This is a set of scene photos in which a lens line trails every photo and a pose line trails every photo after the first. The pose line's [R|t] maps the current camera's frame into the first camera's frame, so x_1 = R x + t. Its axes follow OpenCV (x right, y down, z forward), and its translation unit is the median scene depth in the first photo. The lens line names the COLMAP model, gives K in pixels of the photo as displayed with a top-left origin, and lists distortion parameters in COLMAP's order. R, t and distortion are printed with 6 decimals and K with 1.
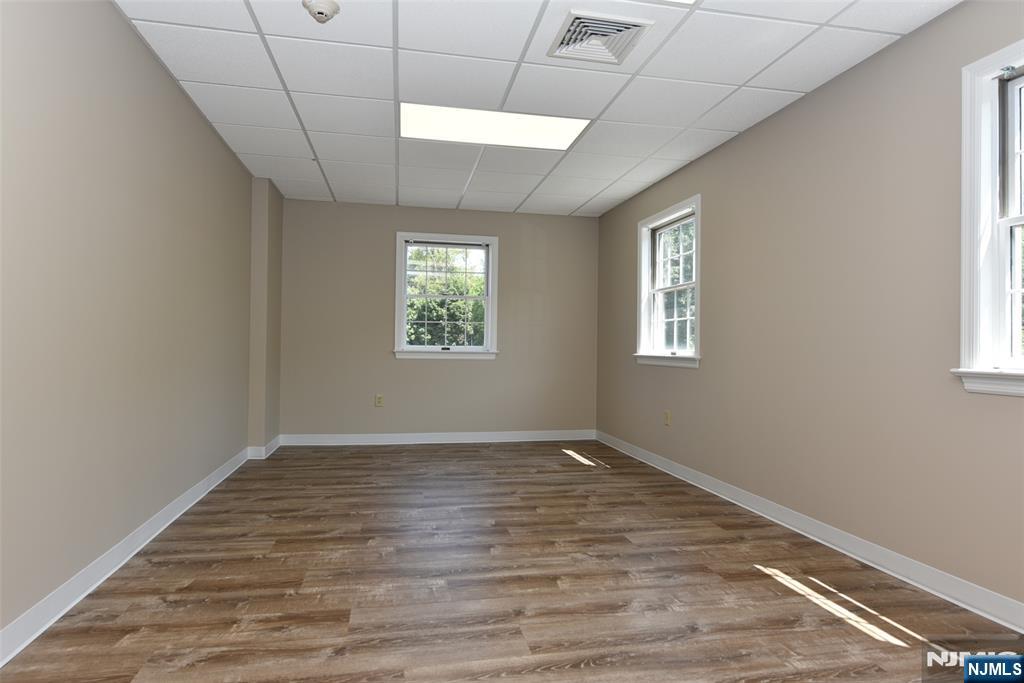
lens RADIAL K [[564.1, 0, 512.0], [0, 564.1, 341.5], [0, 0, 1]] dist [-0.118971, -0.000129]
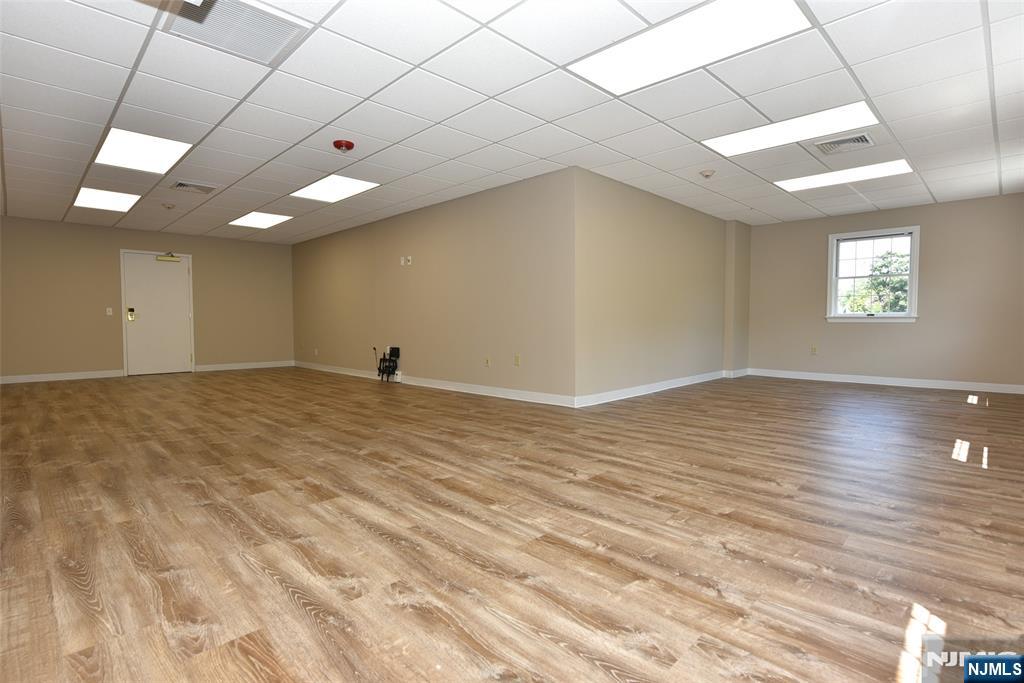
lens RADIAL K [[505.4, 0, 512.0], [0, 505.4, 341.5], [0, 0, 1]] dist [-0.001369, -0.000554]
pose [[0.554407, 0.018194, -0.832047, 0.484362], [0.016943, 0.999307, 0.033141, 0.025590], [0.832073, -0.032471, 0.553715, -0.467854]]
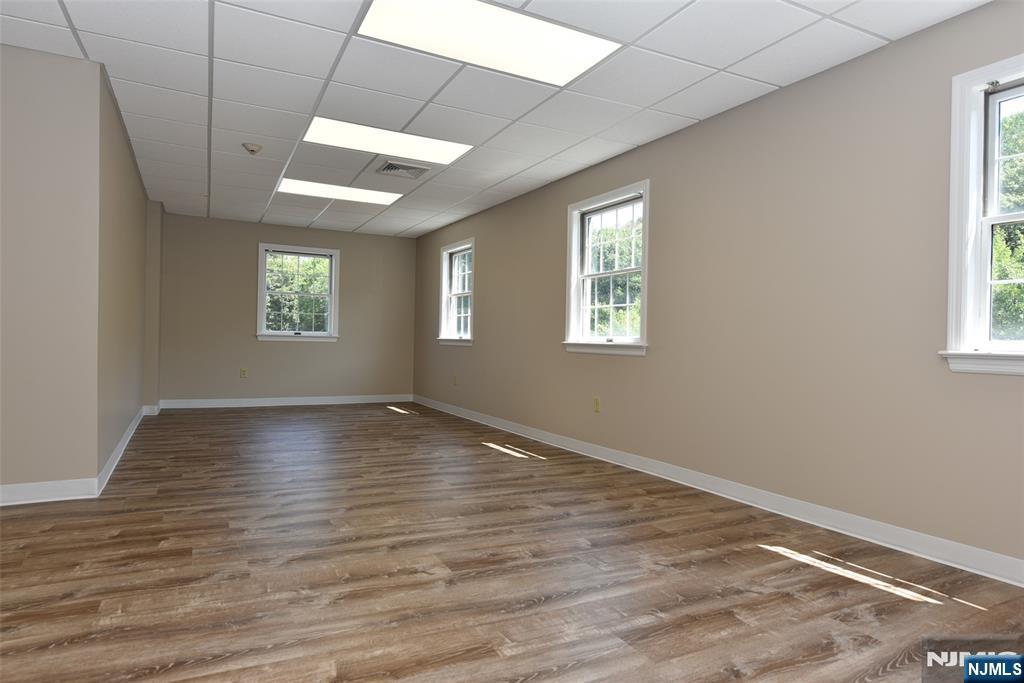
lens RADIAL K [[600.2, 0, 512.0], [0, 600.2, 341.5], [0, 0, 1]] dist [-0.002823, -0.000177]
pose [[0.961469, 0.006292, 0.274843, -0.025099], [-0.010508, 0.999849, 0.013870, 0.007900], [-0.274714, -0.016224, 0.961389, -0.564675]]
